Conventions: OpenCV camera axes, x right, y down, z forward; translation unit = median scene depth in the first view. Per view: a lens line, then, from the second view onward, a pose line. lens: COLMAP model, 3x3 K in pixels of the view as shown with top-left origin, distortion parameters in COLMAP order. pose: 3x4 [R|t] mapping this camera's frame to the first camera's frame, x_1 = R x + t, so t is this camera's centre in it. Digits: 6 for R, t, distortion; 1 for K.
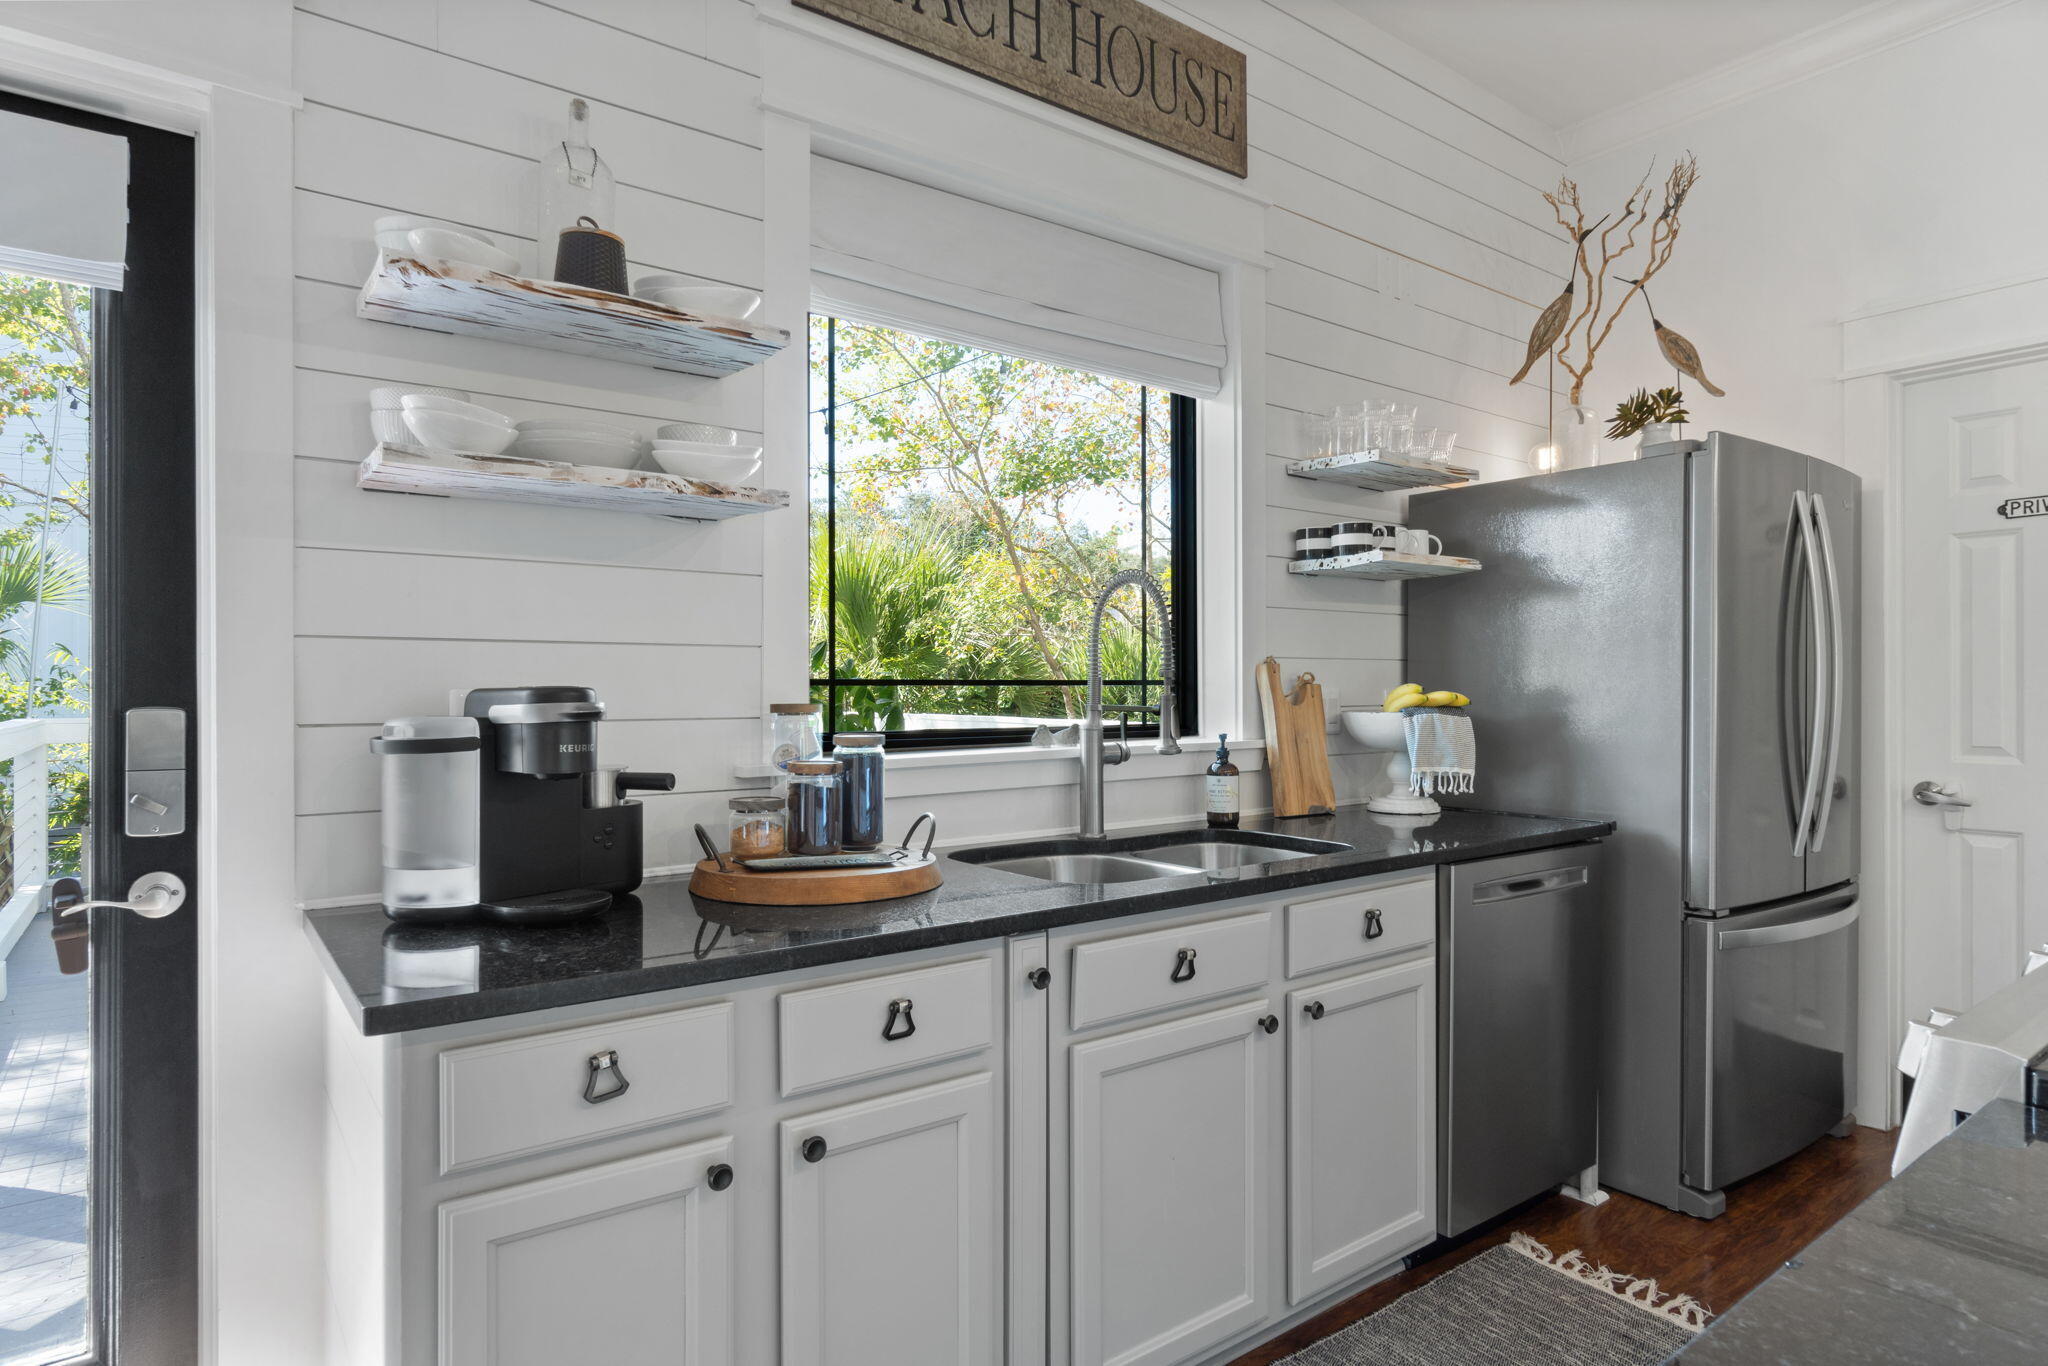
lens RADIAL K [[1109.3, 0, 1016.5], [0, 1109.3, 695.6], [0, 0, 1]] dist [-0.014749, 0.003130]
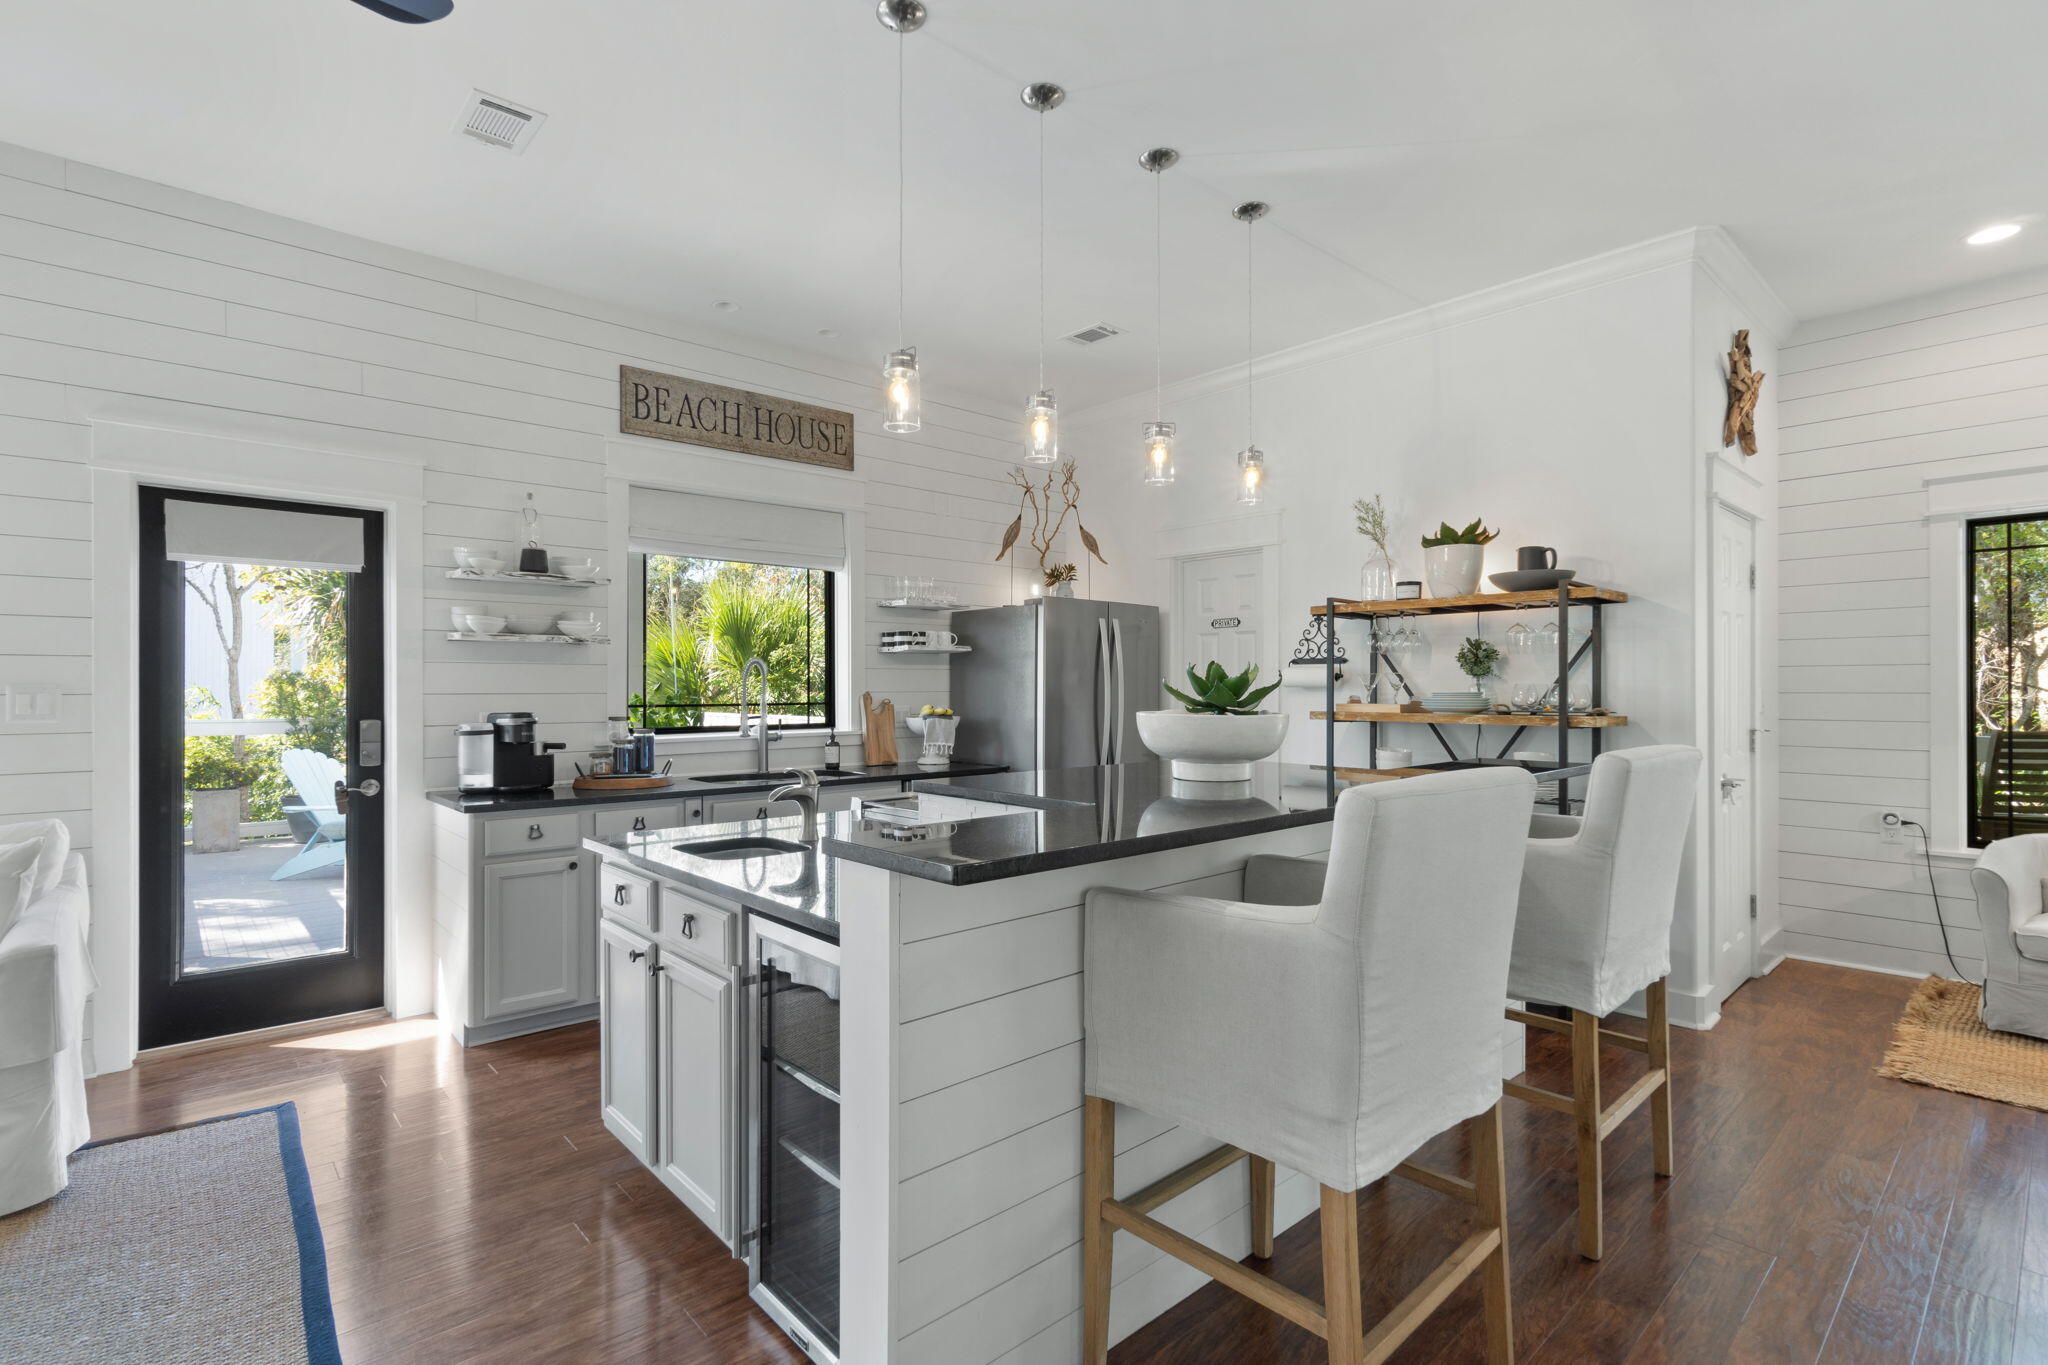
lens RADIAL K [[947.7, 0, 1036.9], [0, 947.7, 694.0], [0, 0, 1]] dist [-0.022584, -0.000637]
pose [[0.993965, 0.000132, 0.109699, 0.391993], [0.000033, 0.999999, -0.001501, -0.031232], [-0.109699, 0.001496, 0.993964, -0.952827]]
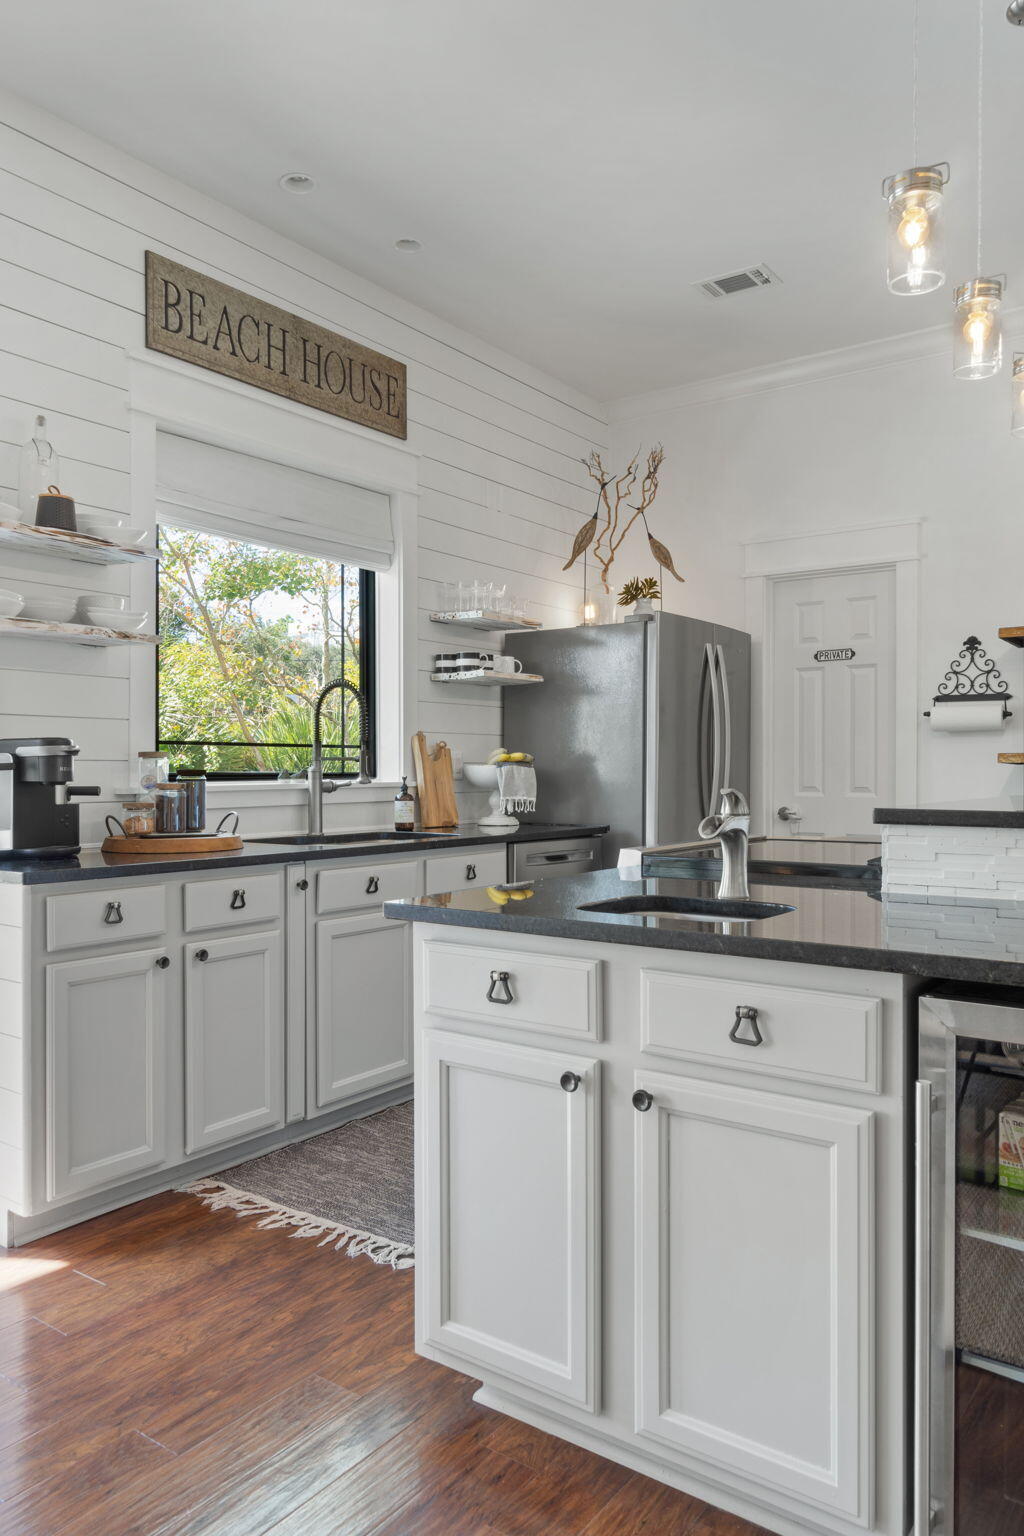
lens RADIAL K [[1064.1, 0, 526.4], [0, 1064.1, 781.9], [0, 0, 1]] dist [-0.013027, 0.002749]
pose [[0.951816, -0.000664, 0.306670, -0.116411], [-0.000888, 0.999987, 0.004923, 0.035223], [-0.306669, -0.004958, 0.951803, -0.610462]]
